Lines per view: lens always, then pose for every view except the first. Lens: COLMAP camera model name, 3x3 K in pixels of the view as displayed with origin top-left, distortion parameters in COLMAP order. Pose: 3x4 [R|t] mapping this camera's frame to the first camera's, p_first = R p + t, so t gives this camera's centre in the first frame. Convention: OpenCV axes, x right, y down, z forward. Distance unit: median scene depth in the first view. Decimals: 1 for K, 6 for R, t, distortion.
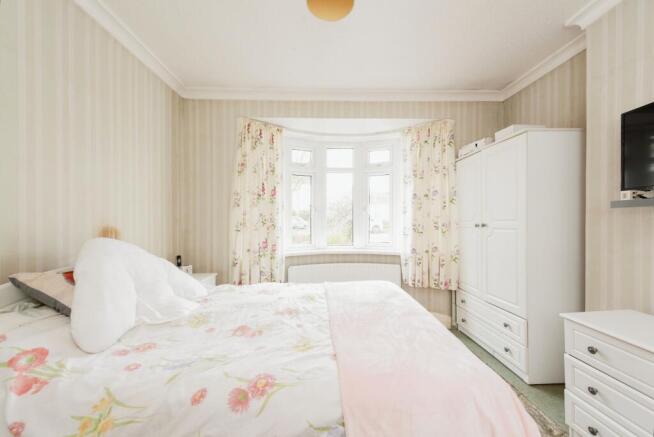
lens RADIAL K [[256.4, 0, 326.9], [0, 256.4, 221.2], [0, 0, 1]] dist [0.007242, -0.001040]
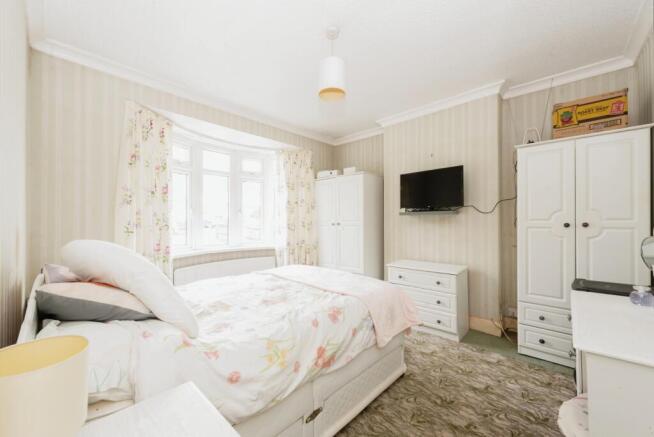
lens RADIAL K [[256.4, 0, 326.4], [0, 256.4, 219.0], [0, 0, 1]] dist [0.007242, -0.001040]
pose [[0.705556, 0.008244, 0.708606, -0.463694], [0.000888, 0.999921, -0.012517, 0.004034], [-0.708653, 0.009461, 0.705493, -0.070209]]
